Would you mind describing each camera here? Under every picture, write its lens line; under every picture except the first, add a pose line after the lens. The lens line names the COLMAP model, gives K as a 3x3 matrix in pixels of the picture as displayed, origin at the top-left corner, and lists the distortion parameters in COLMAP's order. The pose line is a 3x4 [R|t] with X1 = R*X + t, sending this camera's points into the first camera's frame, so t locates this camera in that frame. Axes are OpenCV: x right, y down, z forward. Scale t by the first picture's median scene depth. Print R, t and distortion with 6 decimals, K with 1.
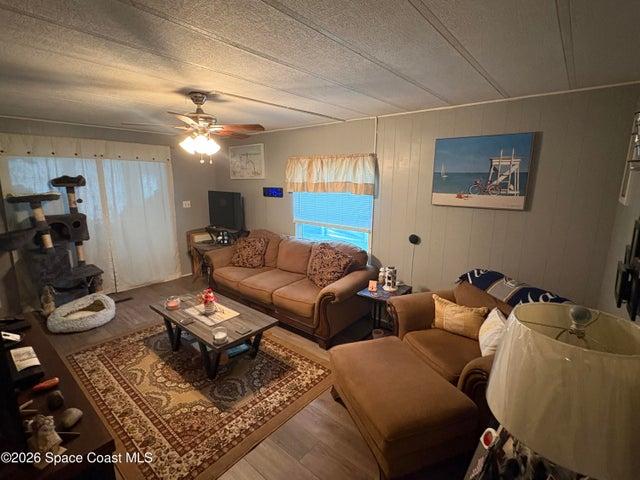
lens RADIAL K [[308.8, 0, 320.5], [0, 308.8, 238.5], [0, 0, 1]] dist [-0.000140, 0.000434]
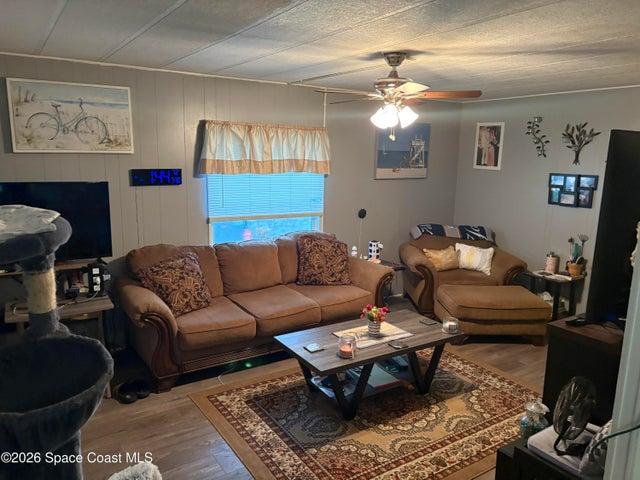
lens RADIAL K [[486.6, 0, 317.3], [0, 486.6, 238.9], [0, 0, 1]] dist [0.033796, -0.000925]
pose [[0.291339, -0.167728, 0.941801, -1.544478], [0.168600, 0.978101, 0.122038, -0.165123], [-0.941645, 0.123233, 0.313237, 0.757461]]
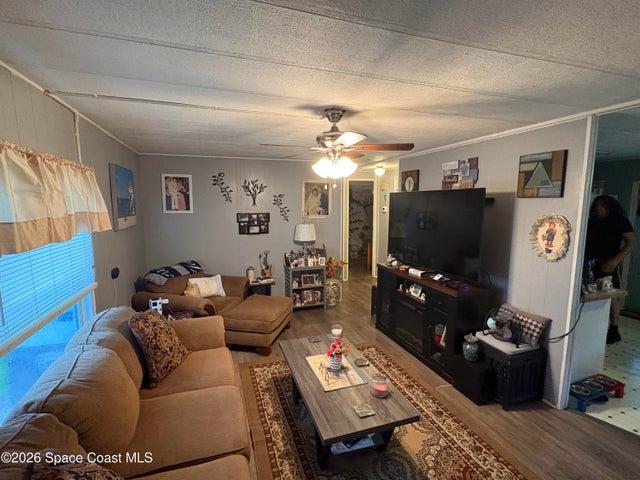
lens RADIAL K [[308.8, 0, 318.6], [0, 308.8, 242.4], [0, 0, 1]] dist [-0.000140, 0.000434]
pose [[-0.855262, -0.071076, 0.513298, -0.741411], [0.099583, 0.949542, 0.297409, -0.333319], [-0.508537, 0.305479, -0.805030, 1.638000]]
